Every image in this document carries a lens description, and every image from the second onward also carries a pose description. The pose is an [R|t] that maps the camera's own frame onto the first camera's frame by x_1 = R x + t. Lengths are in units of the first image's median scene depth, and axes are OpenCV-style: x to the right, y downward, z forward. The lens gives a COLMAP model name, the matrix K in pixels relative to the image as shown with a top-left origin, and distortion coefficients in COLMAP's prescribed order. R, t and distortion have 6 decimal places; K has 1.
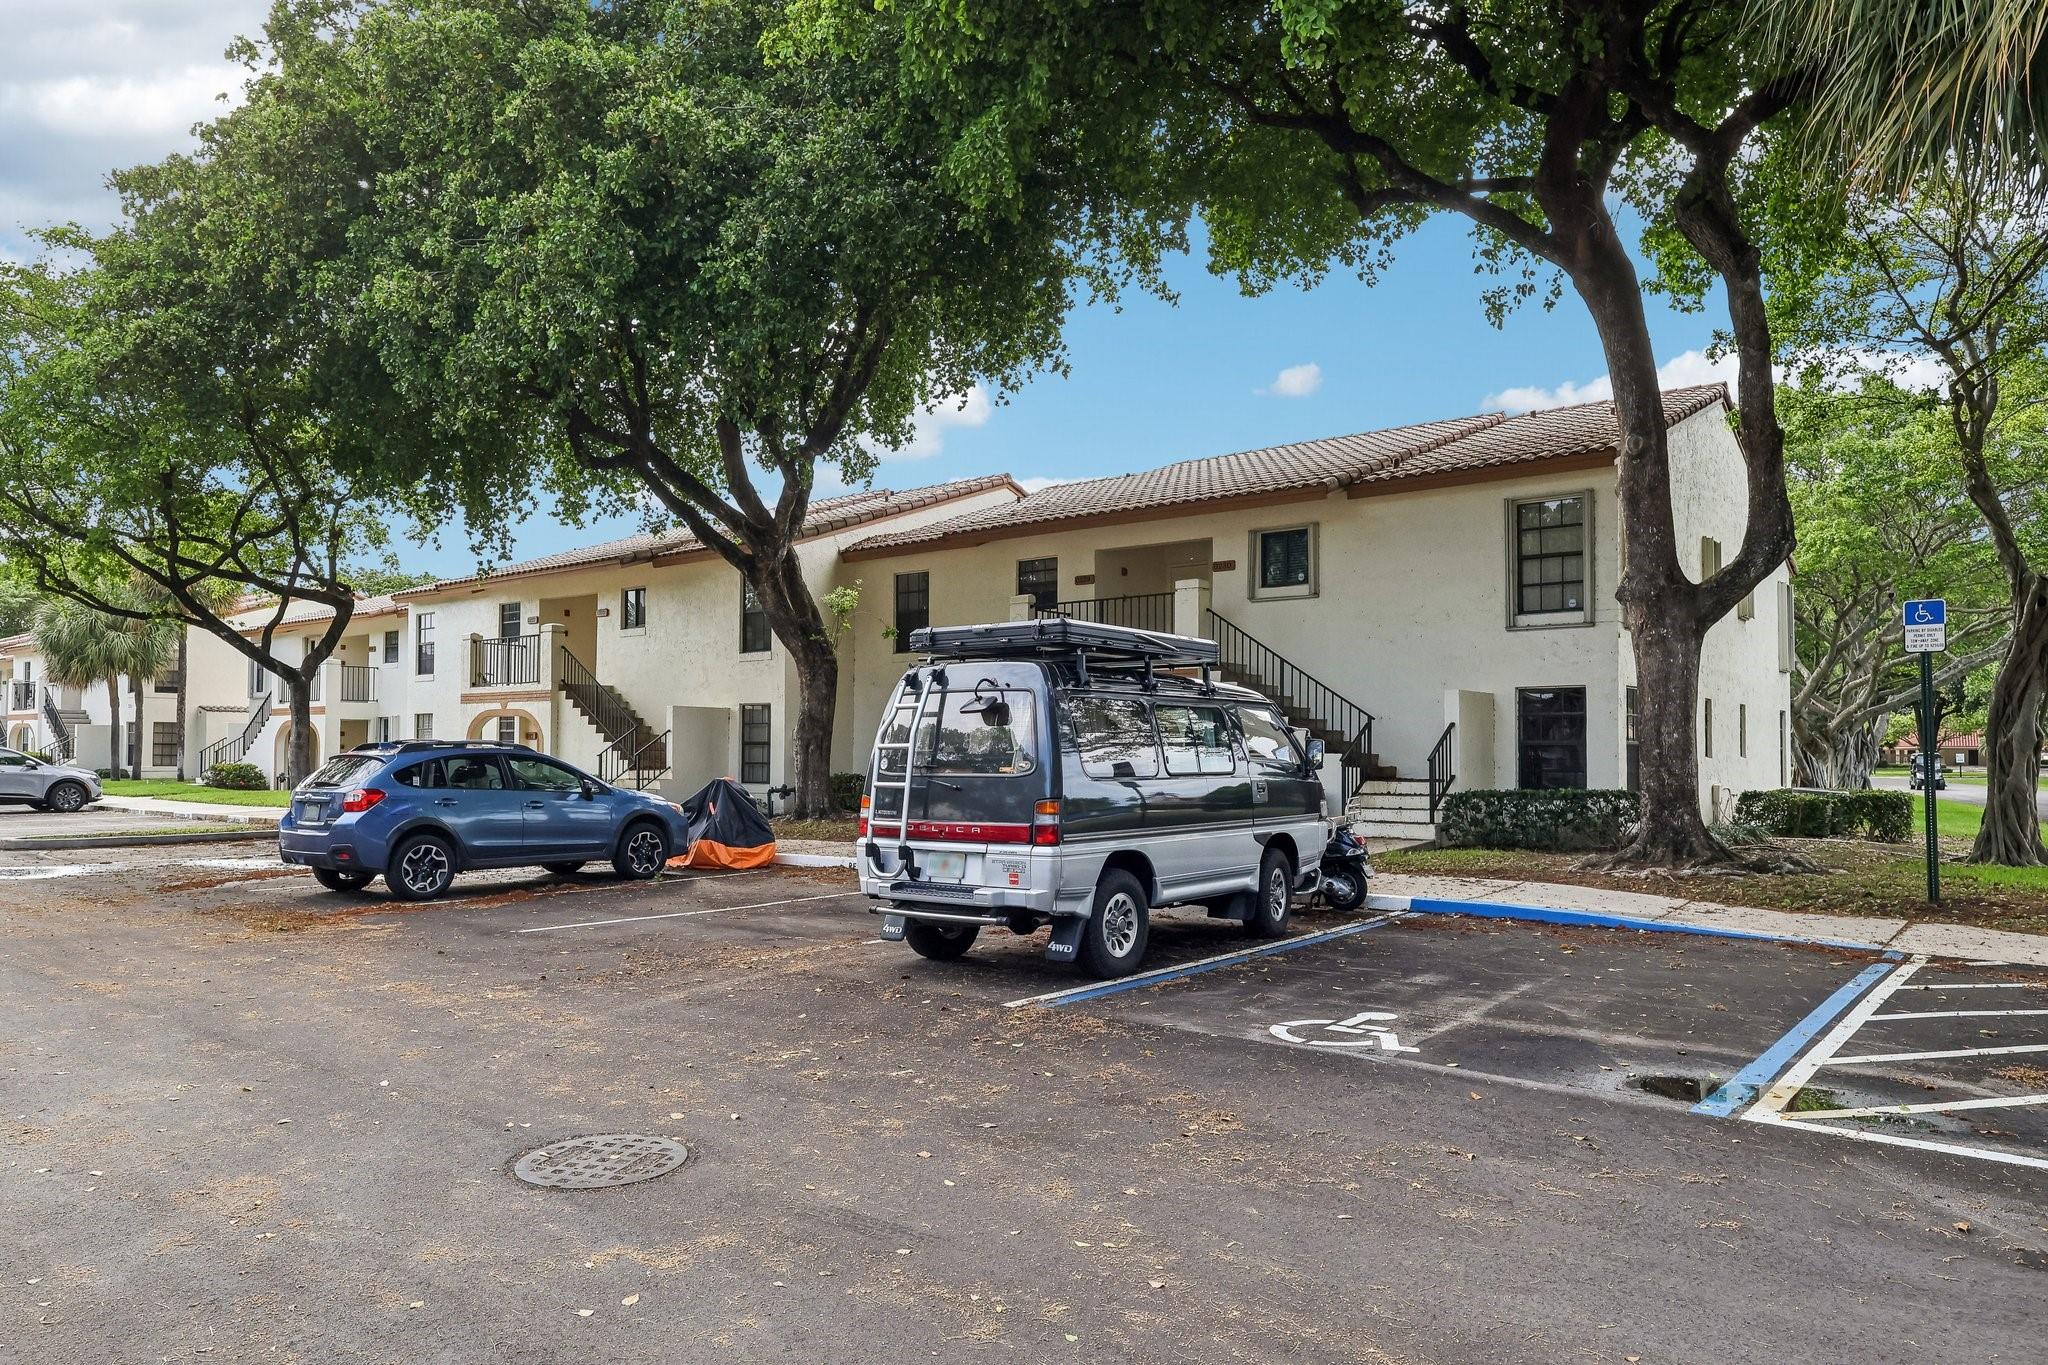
lens RADIAL K [[1324.9, 0, 1024.0], [0, 1324.9, 682.5], [0, 0, 1]] dist [0.031532, -0.000235]
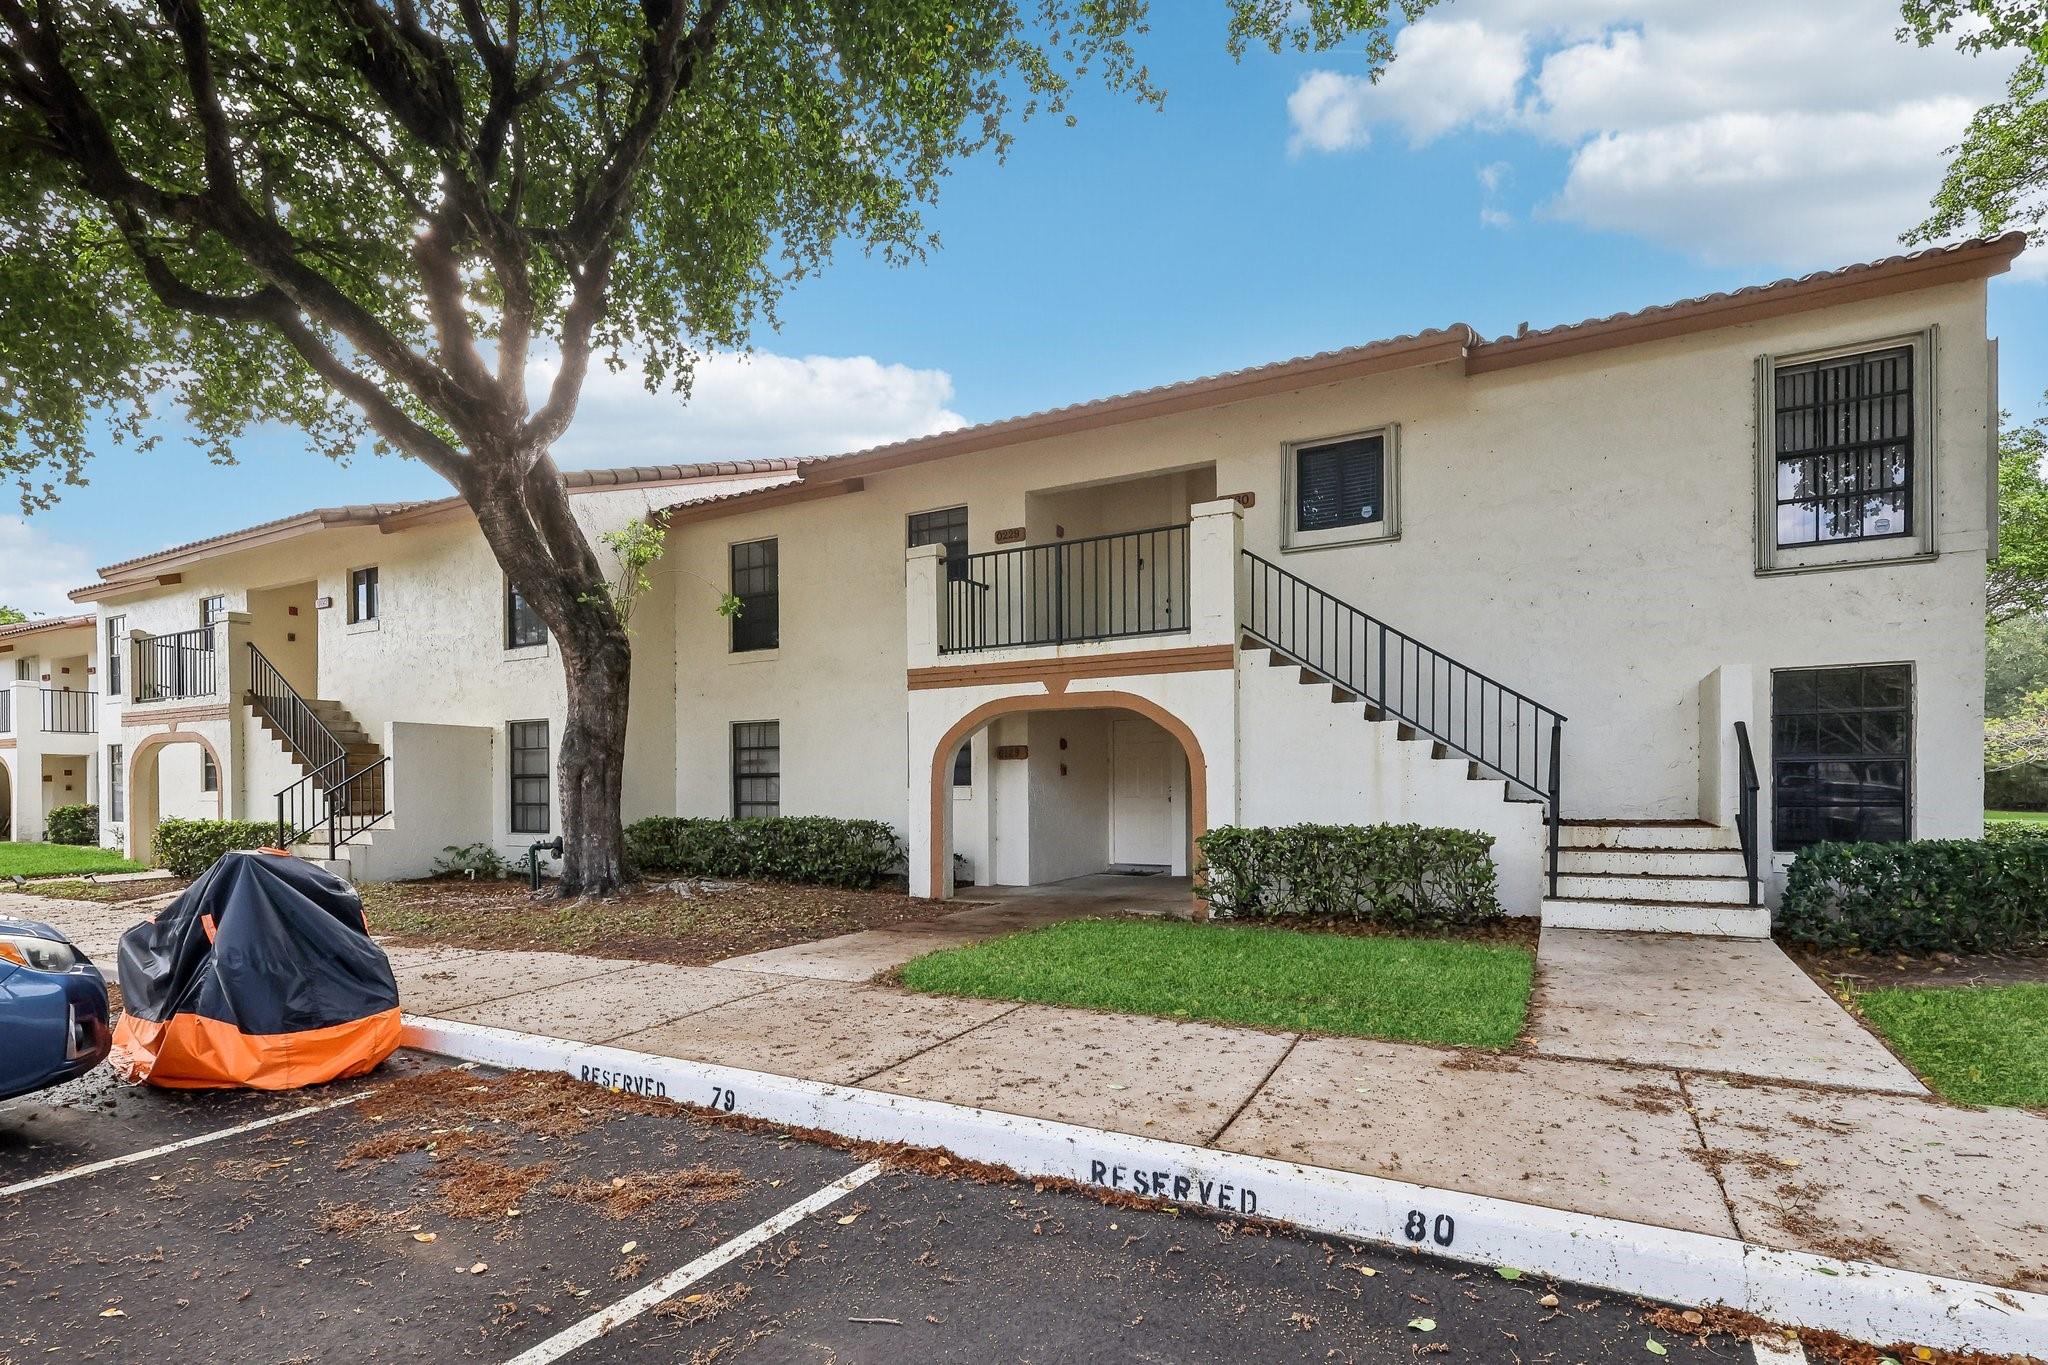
lens RADIAL K [[953.6, 0, 1024.7], [0, 953.6, 784.3], [0, 0, 1]] dist [0.000962, 0.000157]
pose [[0.983022, -0.008424, 0.183294, -0.040120], [-0.000397, 0.998845, 0.048038, 0.029146], [-0.183487, -0.047295, 0.981884, 0.514366]]
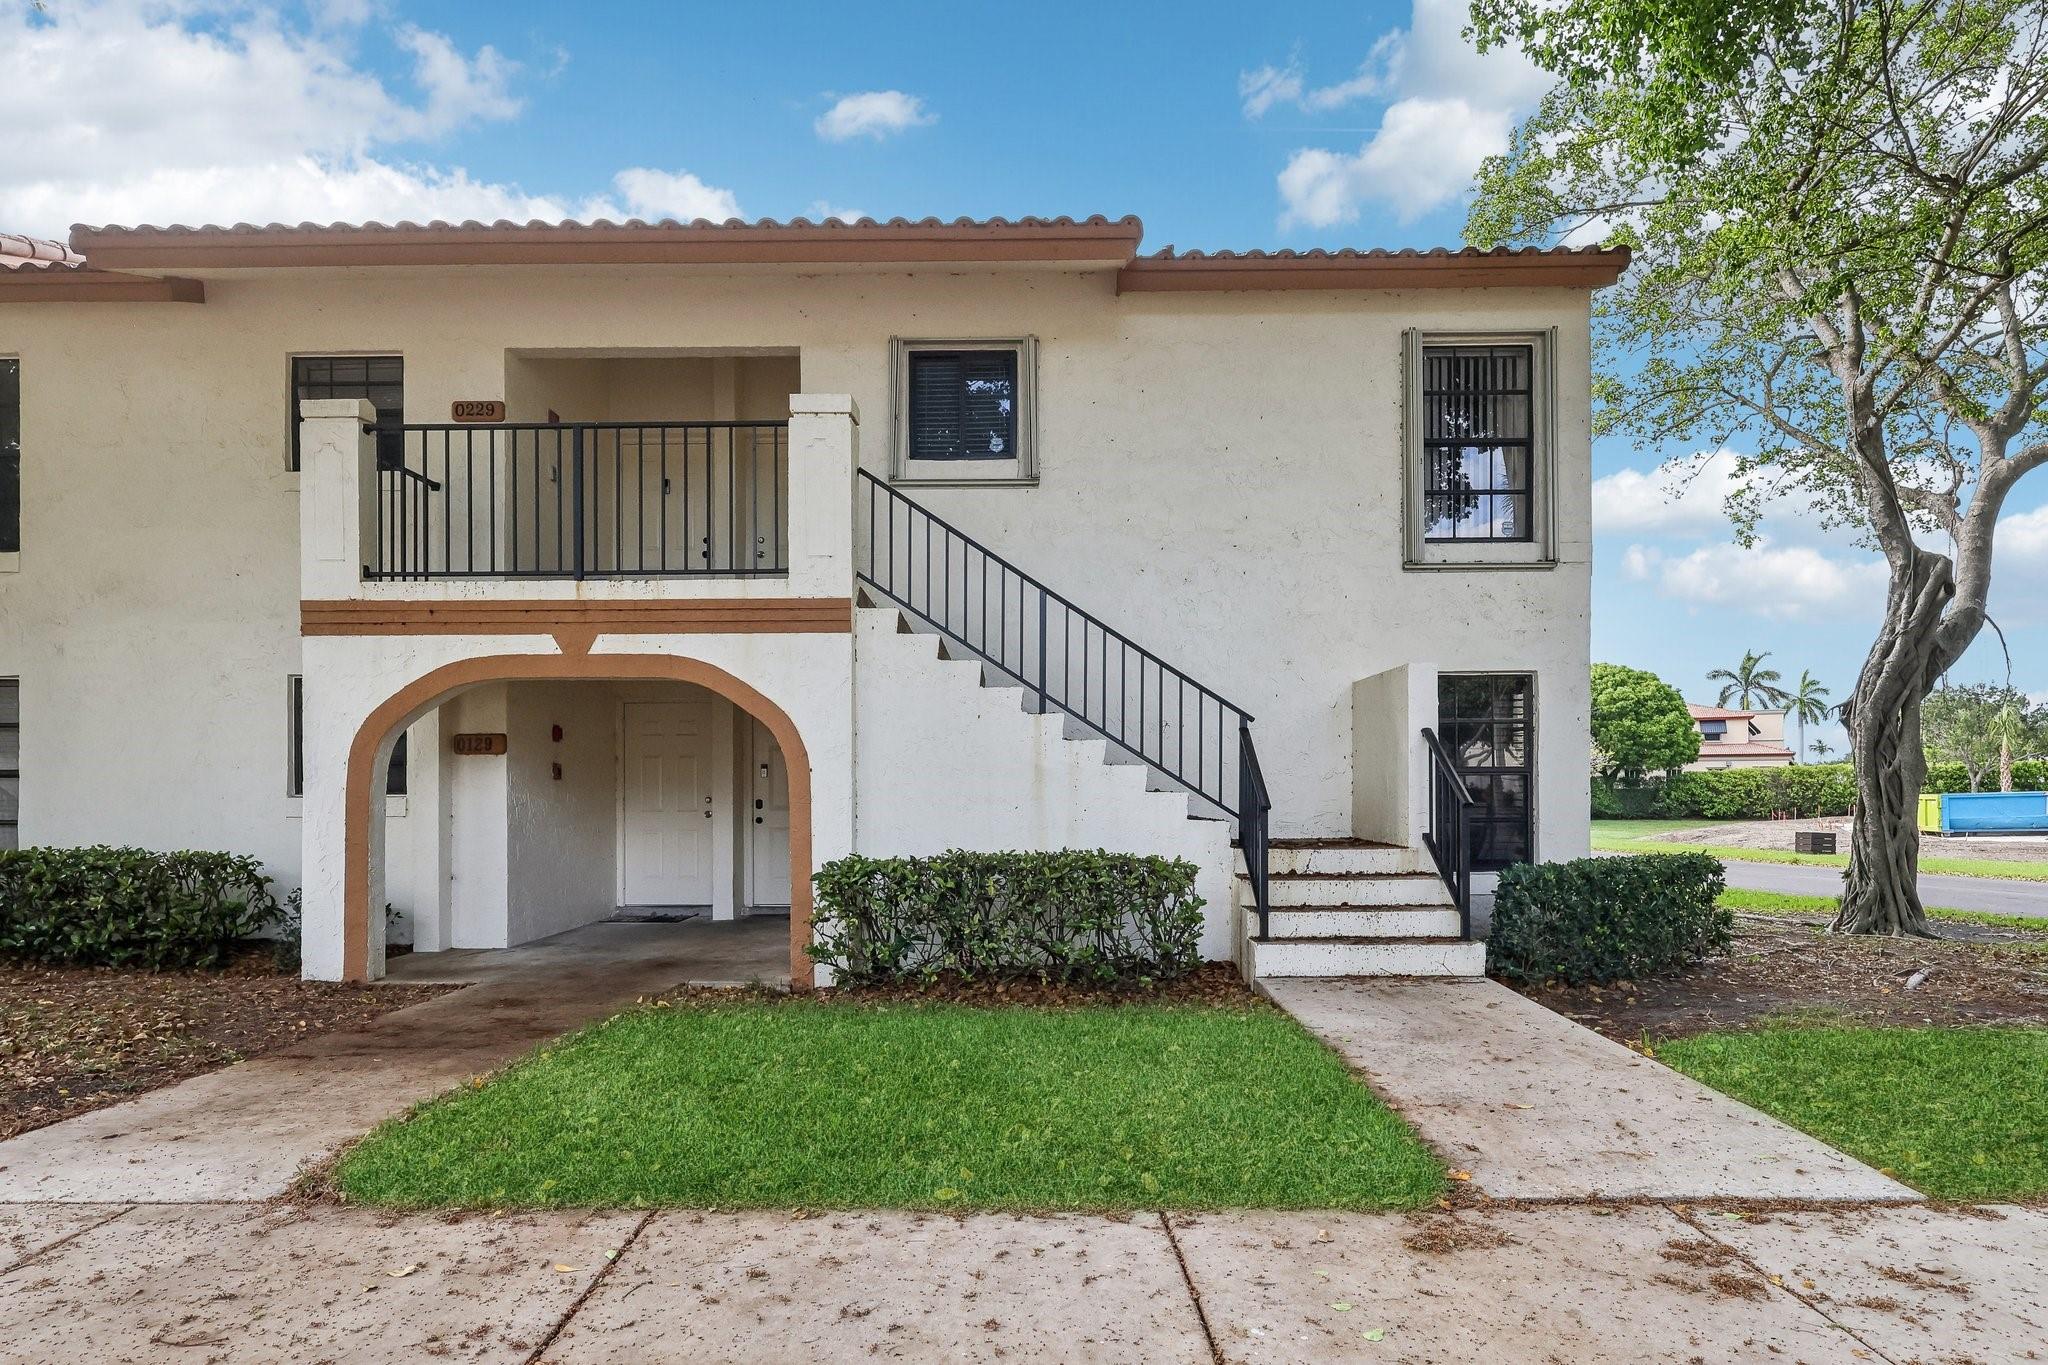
lens RADIAL K [[1107.0, 0, 961.3], [0, 1107.0, 784.8], [0, 0, 1]] dist [0.000649, 0.000261]
pose [[0.794405, 0.000242, 0.607389, -0.053866], [-0.028014, 0.998950, 0.036241, 0.032178], [-0.606742, -0.045805, 0.793578, 0.608050]]
